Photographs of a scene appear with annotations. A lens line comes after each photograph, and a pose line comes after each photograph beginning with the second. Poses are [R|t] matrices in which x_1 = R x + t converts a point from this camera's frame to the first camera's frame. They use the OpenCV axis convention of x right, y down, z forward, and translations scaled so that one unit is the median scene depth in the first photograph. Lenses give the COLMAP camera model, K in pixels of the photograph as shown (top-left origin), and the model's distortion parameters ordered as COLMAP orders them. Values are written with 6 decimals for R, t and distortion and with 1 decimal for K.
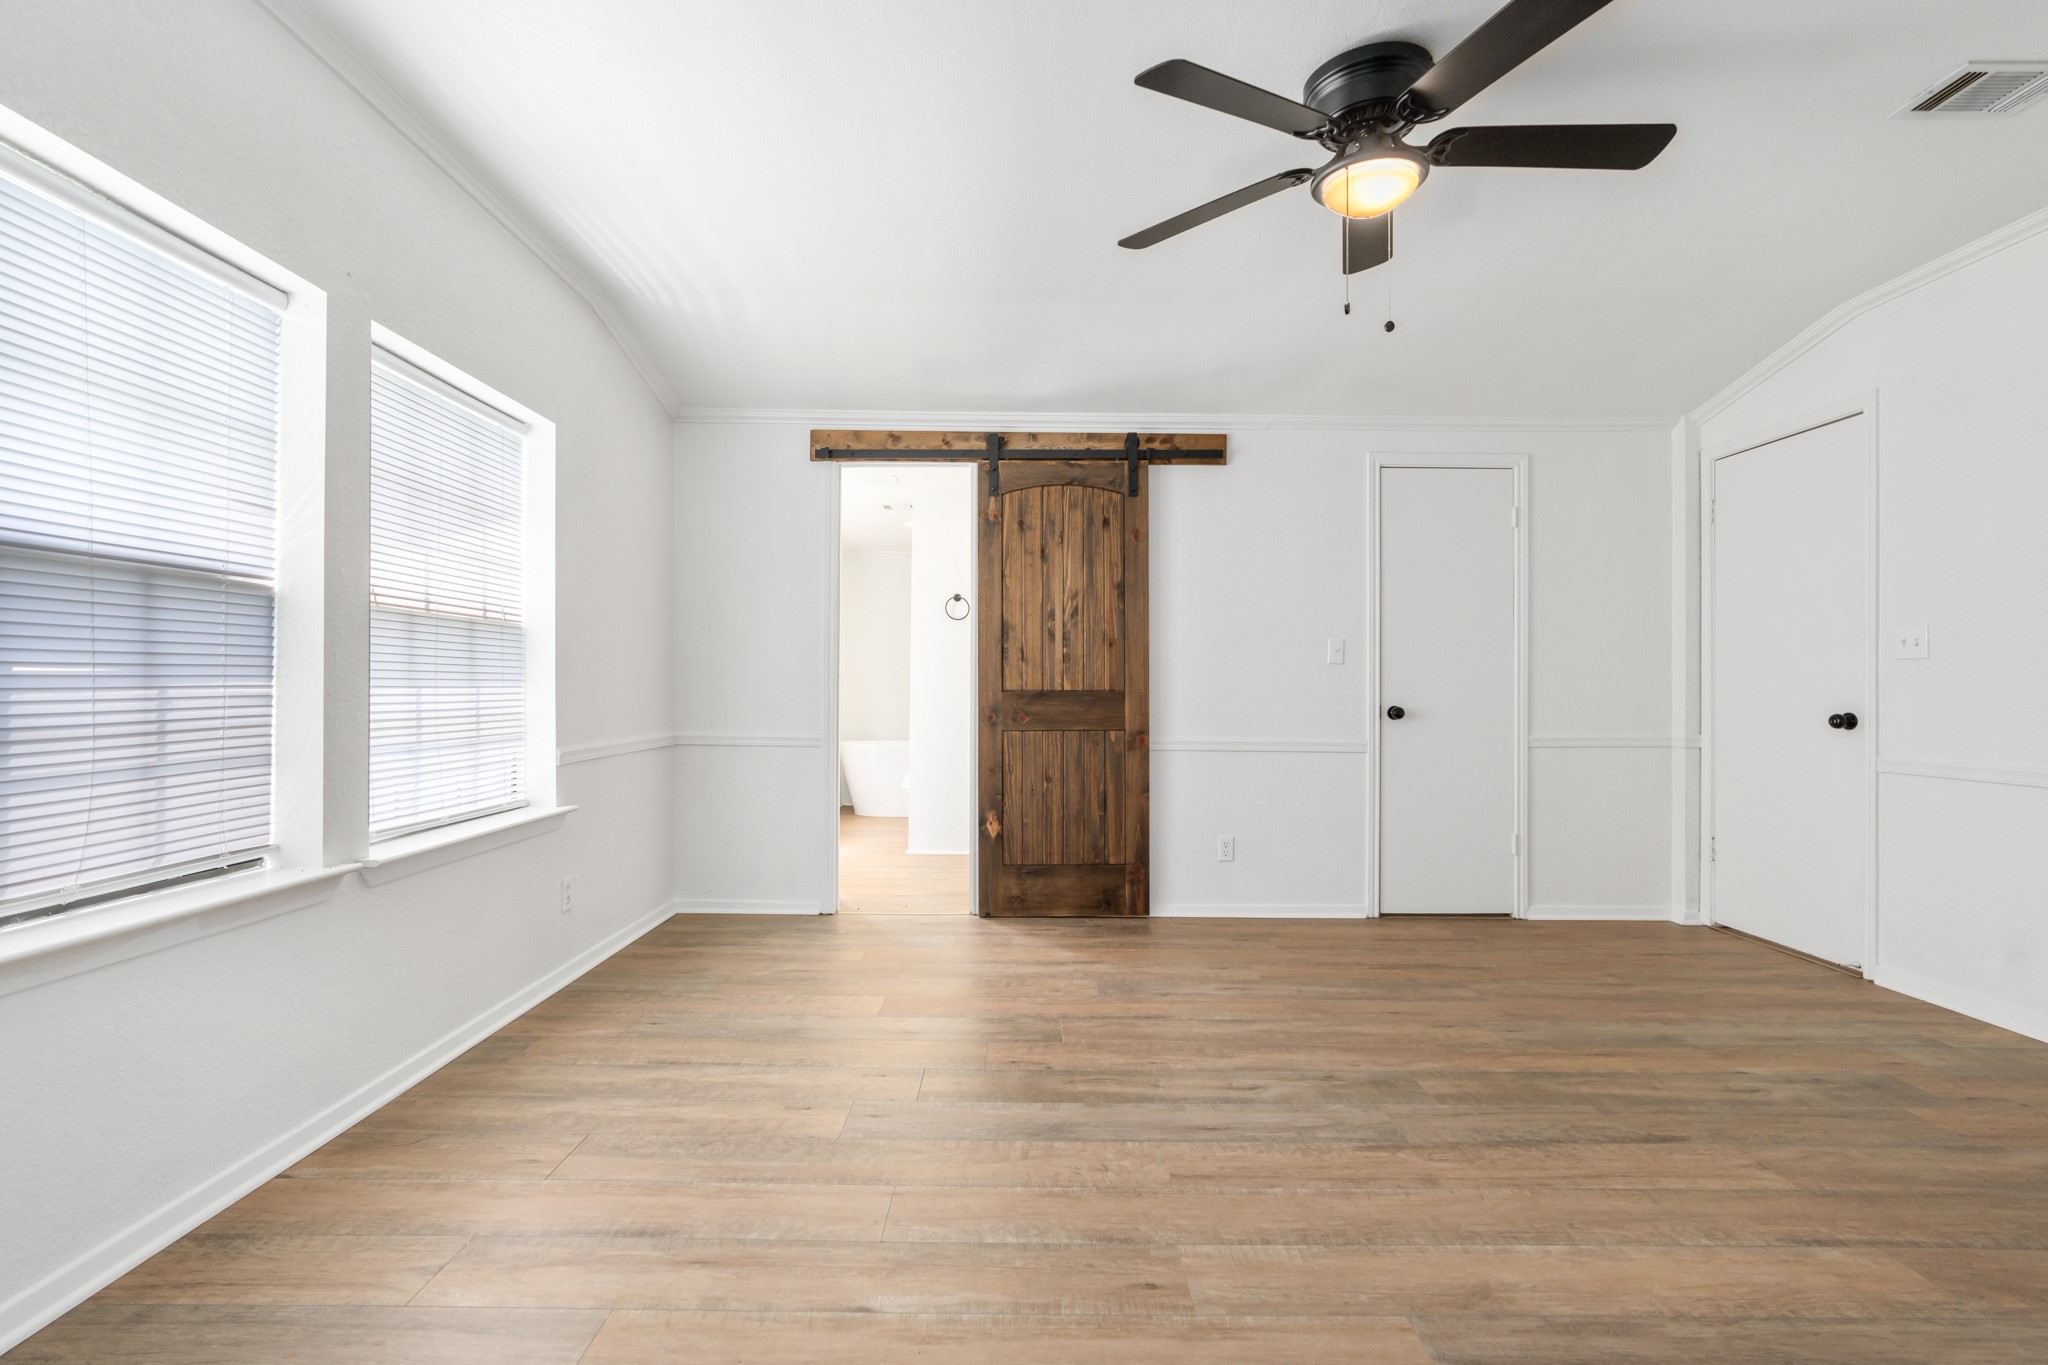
lens RADIAL K [[931.4, 0, 1013.6], [0, 931.4, 688.6], [0, 0, 1]] dist [-0.001206, 0.000518]
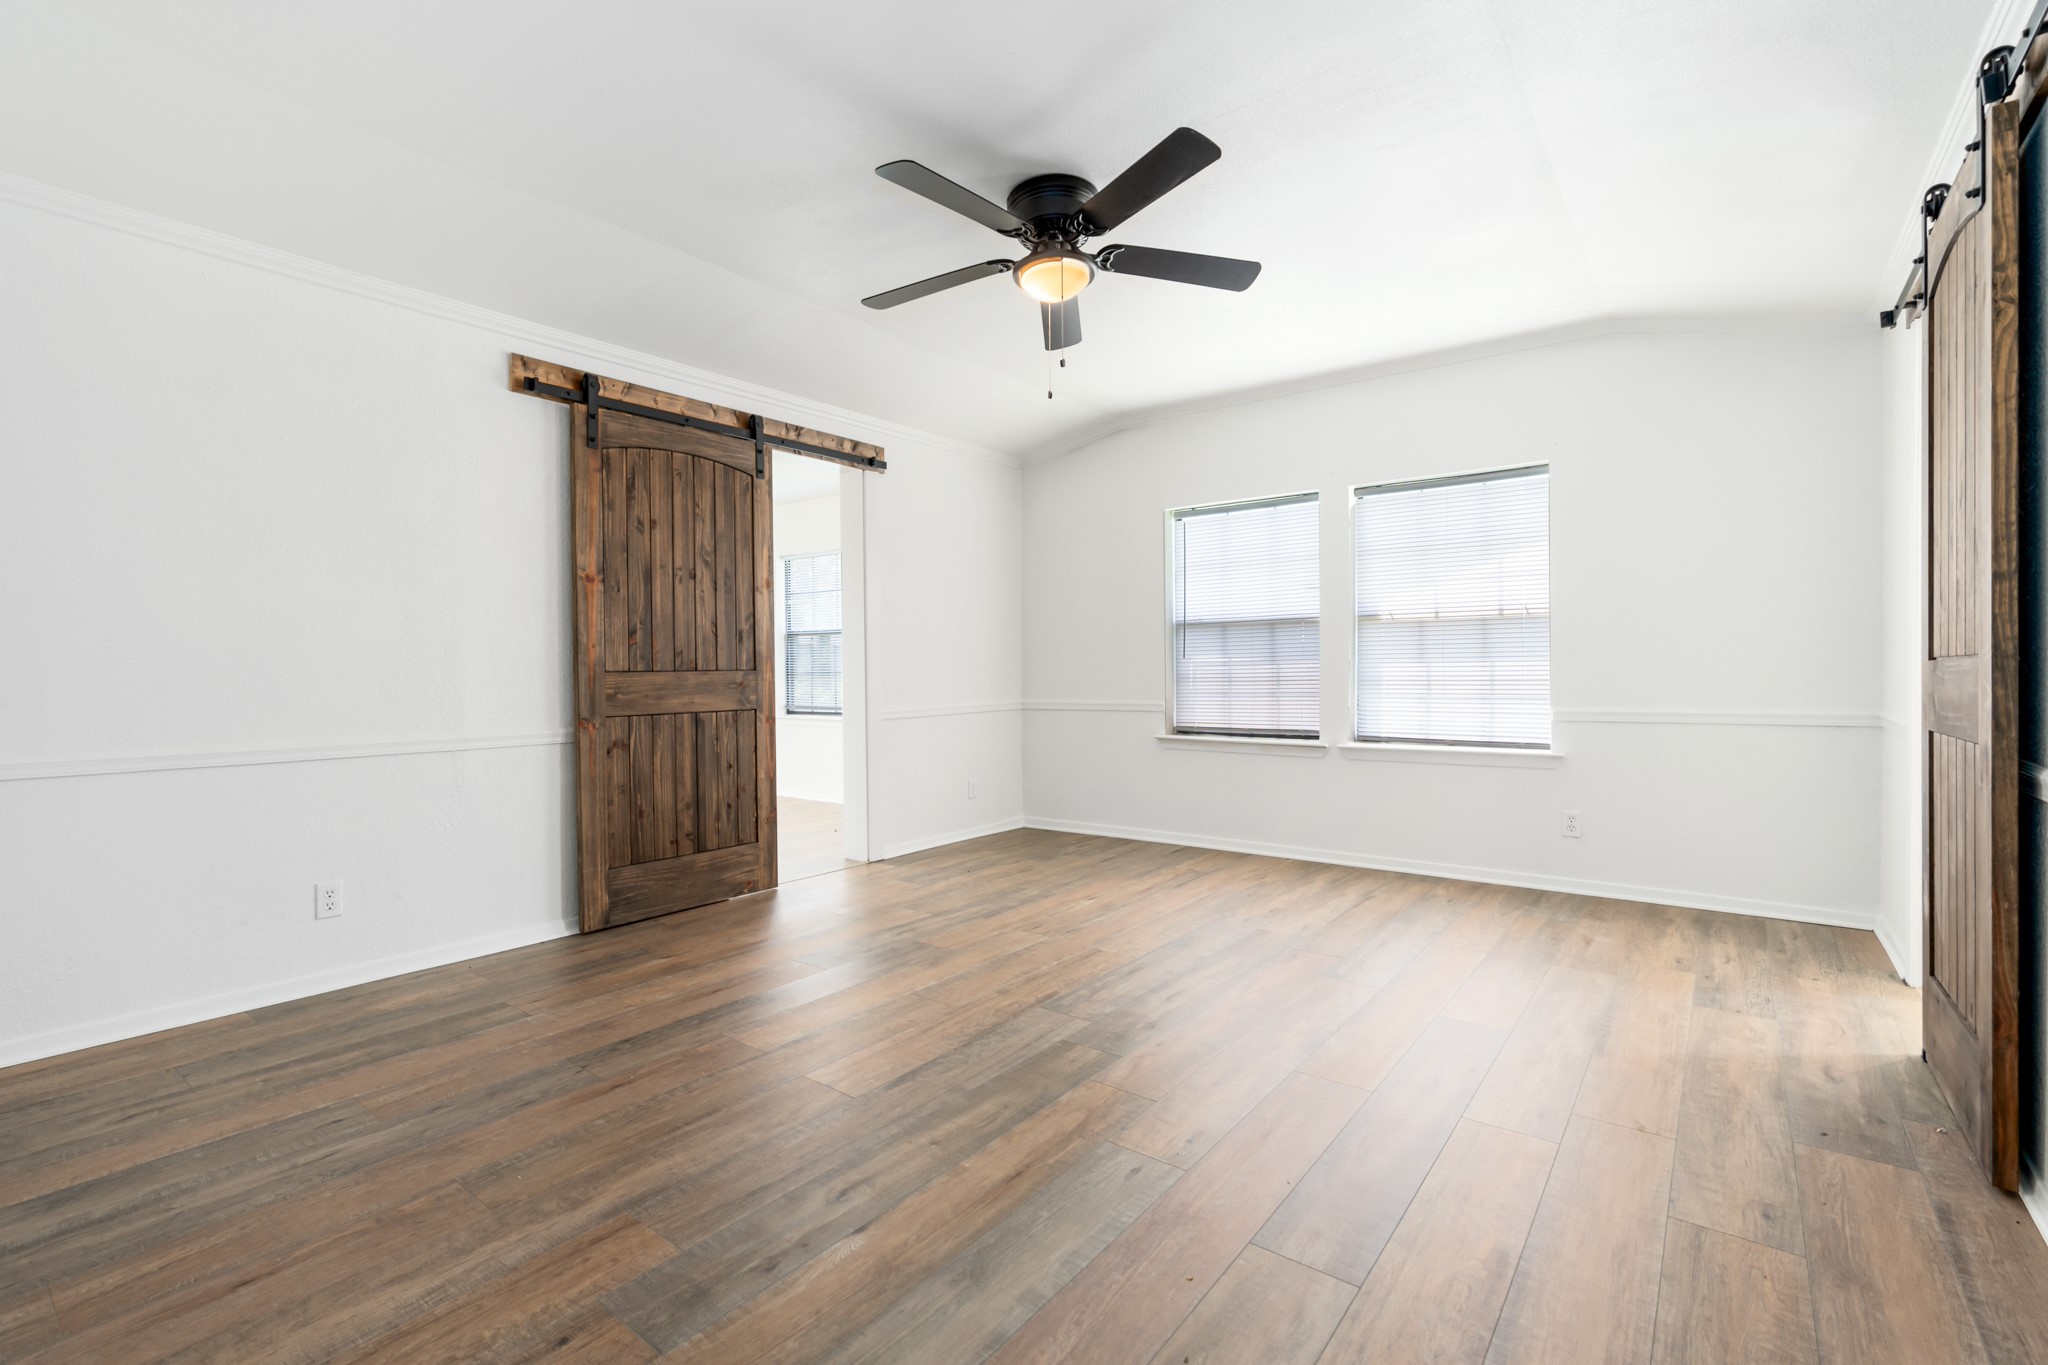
lens RADIAL K [[931.4, 0, 1022.5], [0, 931.4, 678.0], [0, 0, 1]] dist [-0.001206, 0.000518]
pose [[-0.619373, 0.010152, -0.785031, 1.463564], [0.007995, 0.999946, 0.006623, 0.011720], [0.785056, -0.002174, -0.619421, 1.790279]]
